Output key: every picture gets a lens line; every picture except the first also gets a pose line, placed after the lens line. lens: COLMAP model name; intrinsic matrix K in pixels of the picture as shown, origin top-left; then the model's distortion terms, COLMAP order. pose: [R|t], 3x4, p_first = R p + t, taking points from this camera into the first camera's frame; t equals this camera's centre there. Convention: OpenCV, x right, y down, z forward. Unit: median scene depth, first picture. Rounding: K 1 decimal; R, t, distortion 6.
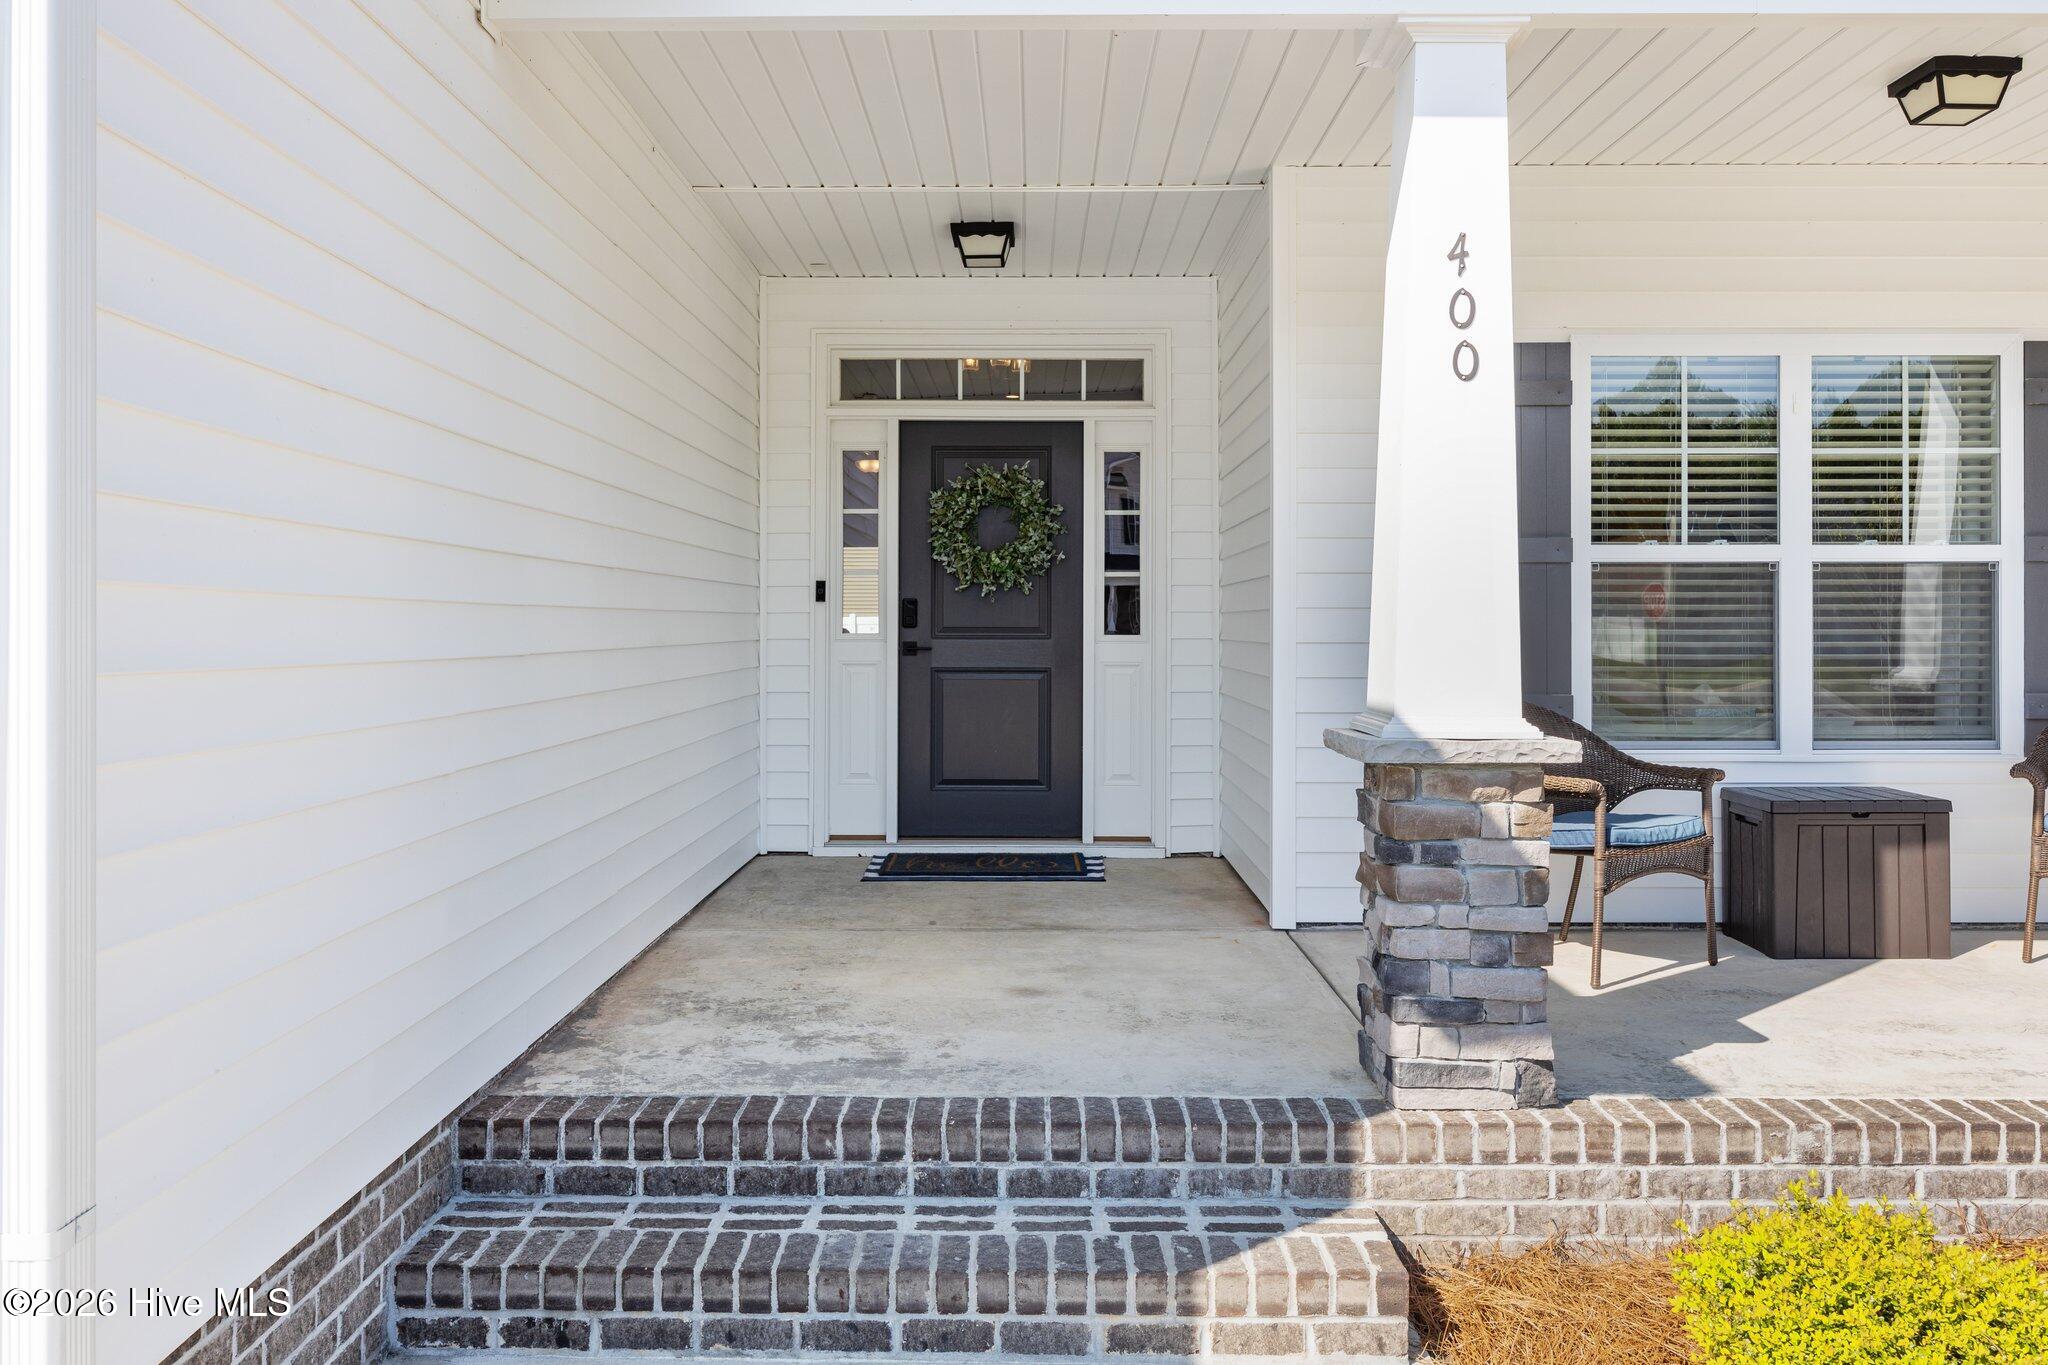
lens RADIAL K [[1645.8, 0, 1022.2], [0, 1645.8, 627.7], [0, 0, 1]] dist [0.000272, 0.000008]
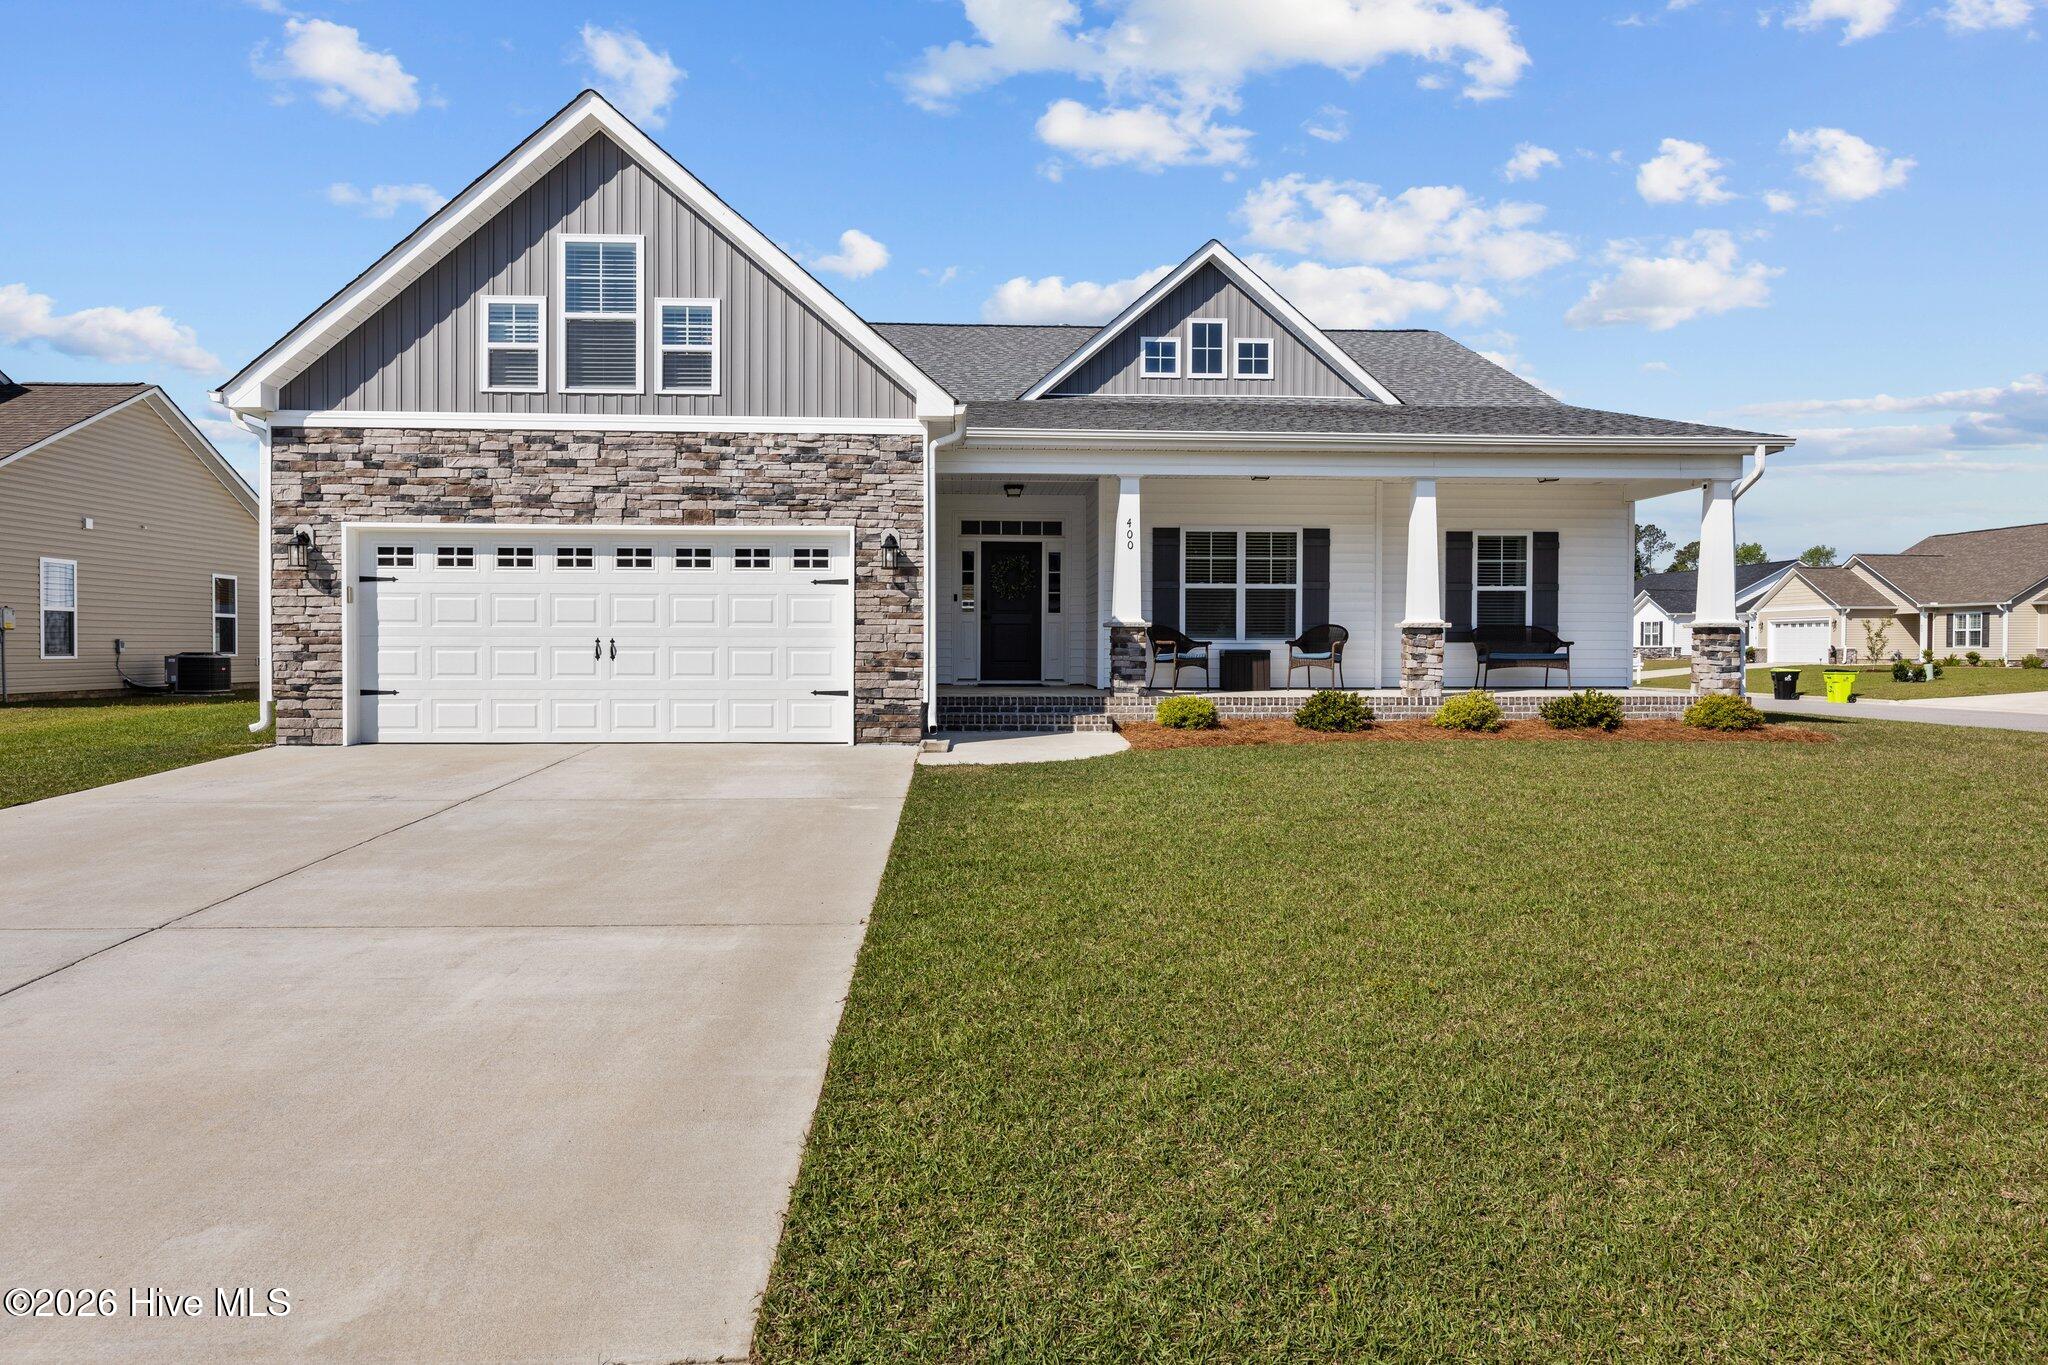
lens RADIAL K [[1279.3, 0, 1024.0], [0, 1279.3, 682.5], [0, 0, 1]] dist [-0.000363, -0.000883]
pose [[0.998584, 0.003892, 0.053064, -0.161946], [-0.005227, 0.999673, 0.025044, 0.101651], [-0.052949, -0.025286, 0.998277, -1.839397]]
